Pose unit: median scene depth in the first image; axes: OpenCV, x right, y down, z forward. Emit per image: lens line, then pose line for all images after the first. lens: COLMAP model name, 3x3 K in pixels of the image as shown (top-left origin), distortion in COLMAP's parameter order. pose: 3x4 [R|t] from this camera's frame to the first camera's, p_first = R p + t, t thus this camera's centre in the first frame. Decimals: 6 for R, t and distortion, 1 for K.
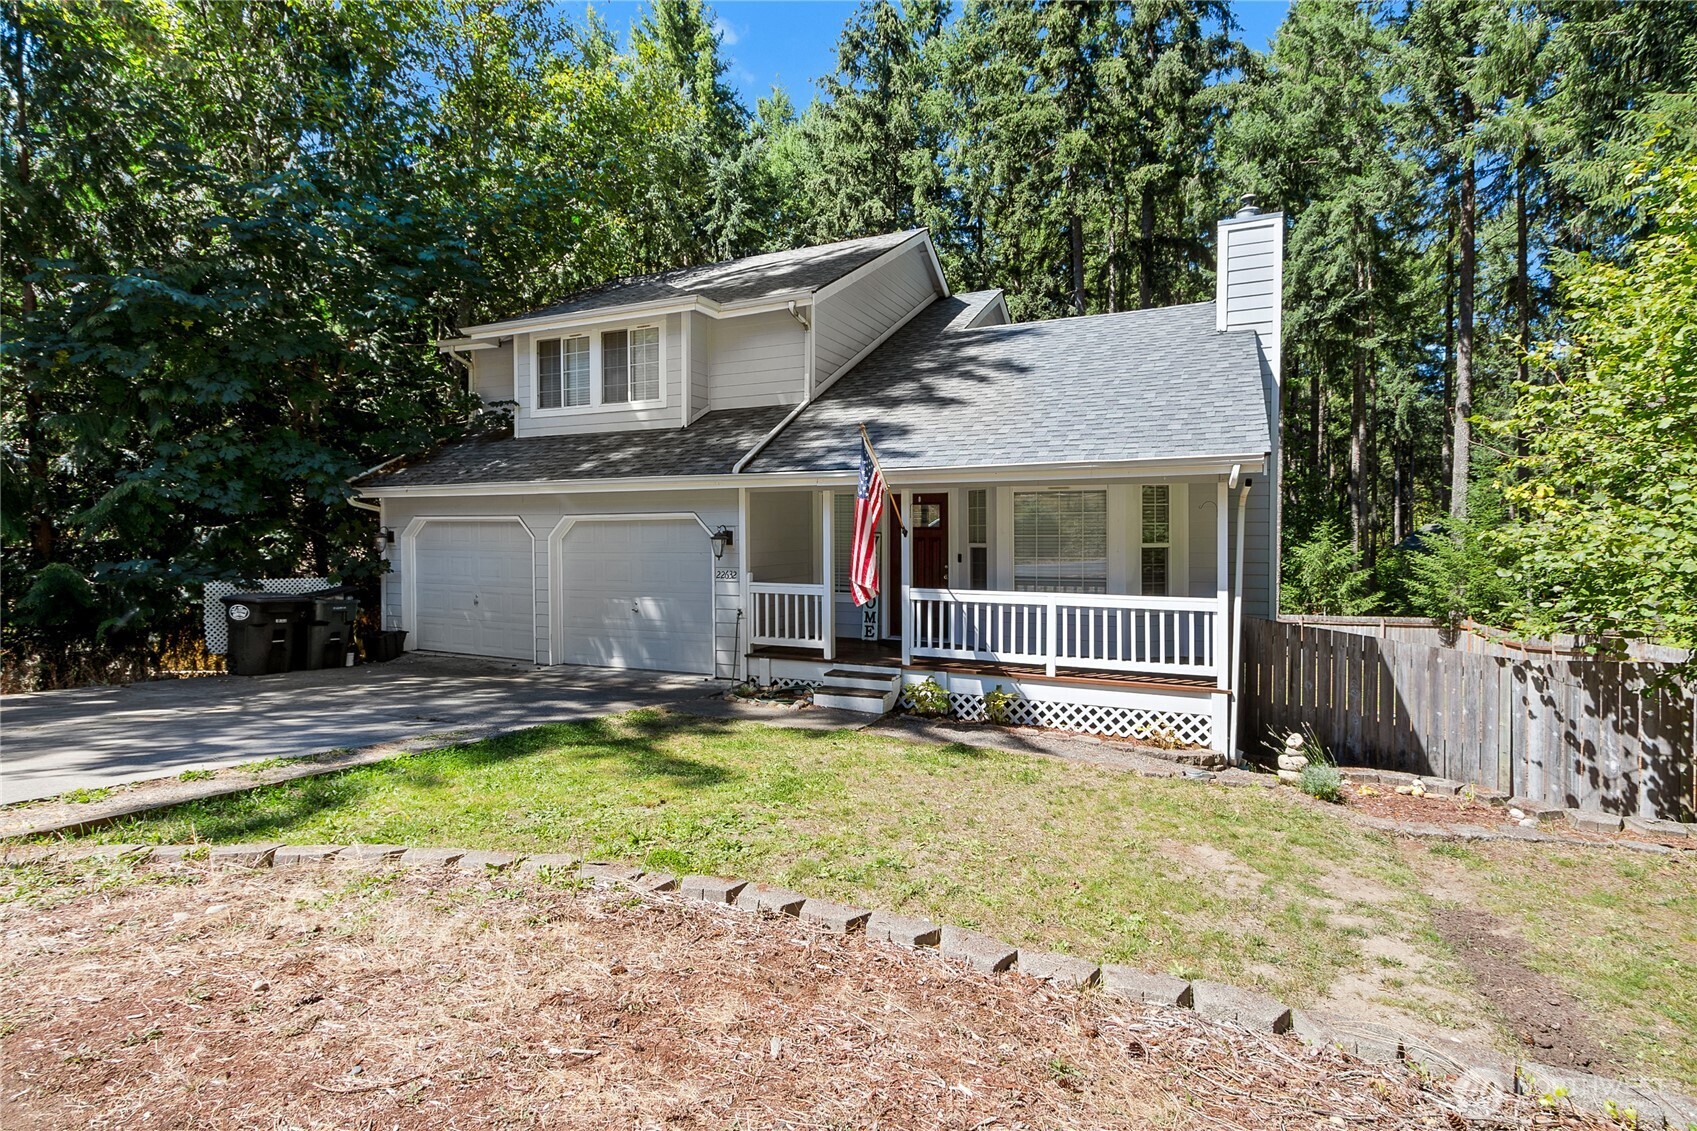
lens RADIAL K [[815.5, 0, 848.5], [0, 815.5, 565.5], [0, 0, 1]] dist [0.011431, -0.000546]
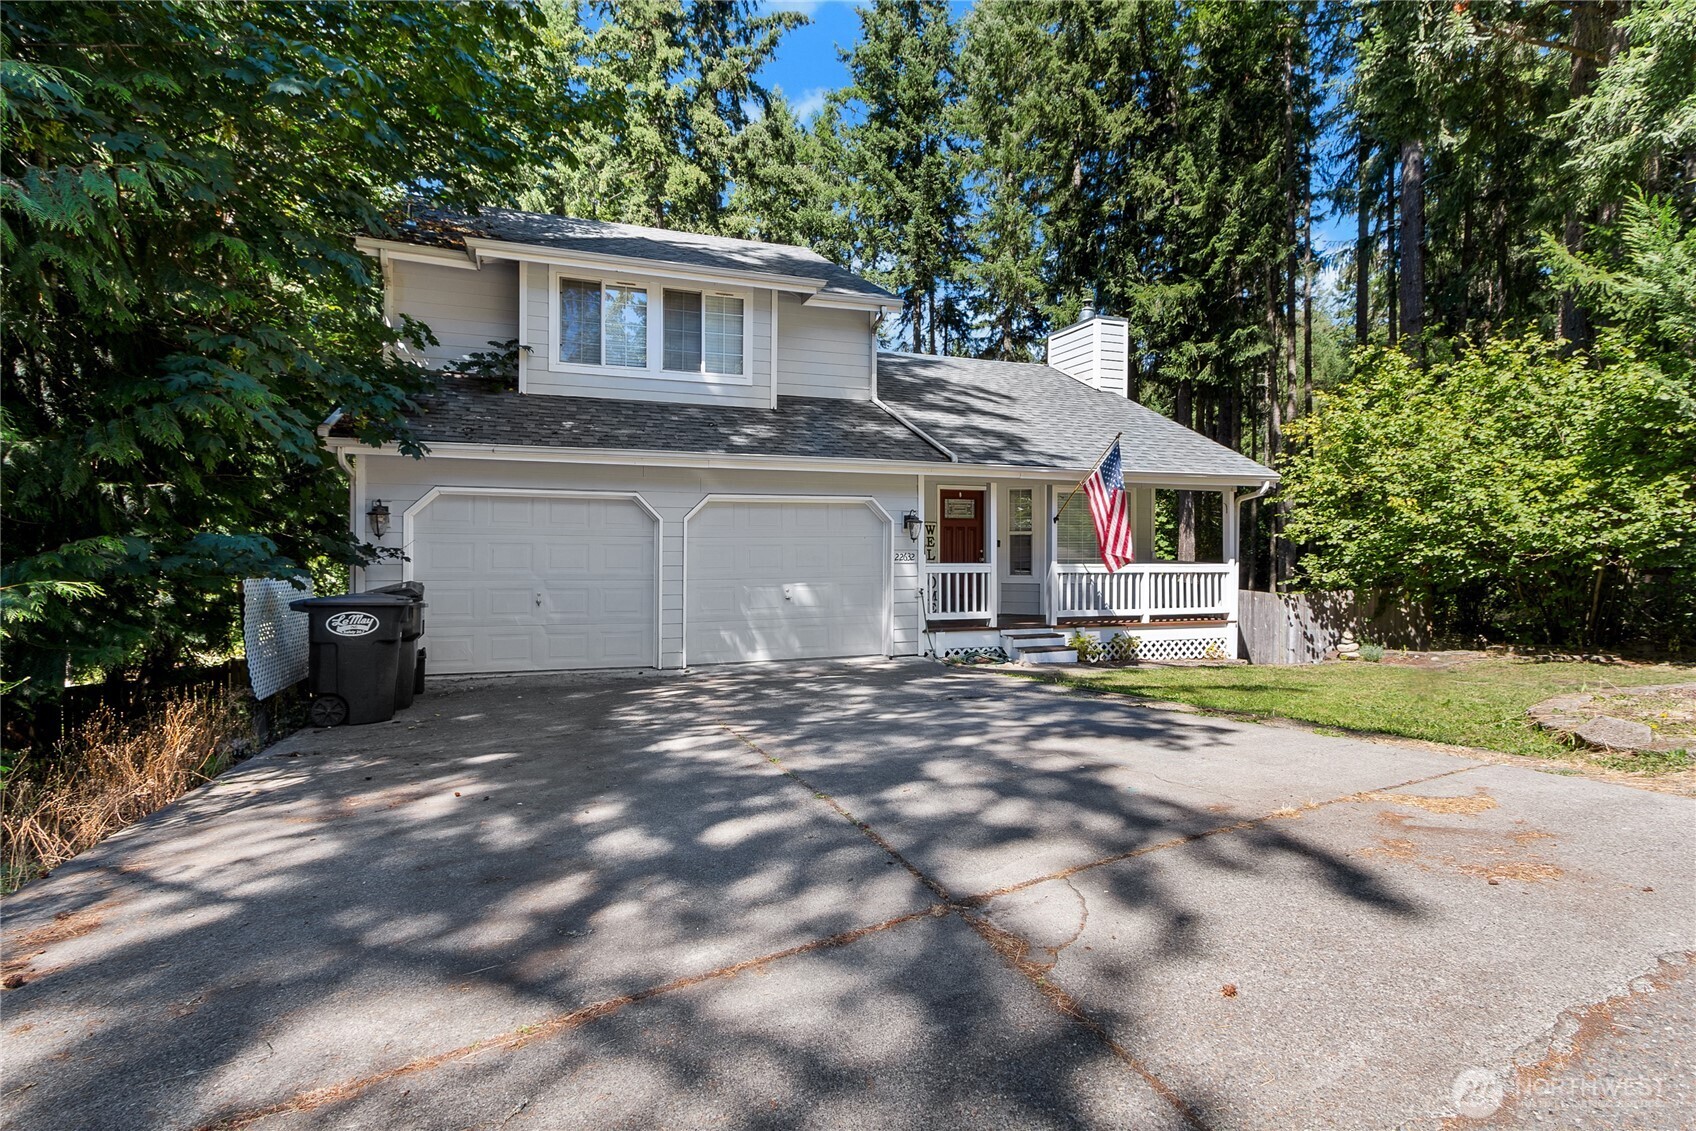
lens RADIAL K [[815.0, 0, 848.0], [0, 815.0, 565.5], [0, 0, 1]] dist [0.011431, -0.000546]
pose [[0.715262, -0.012736, 0.698741, -0.963598], [0.025718, 0.999636, -0.008105, 0.030151], [-0.698384, 0.023767, 0.715329, 0.302500]]
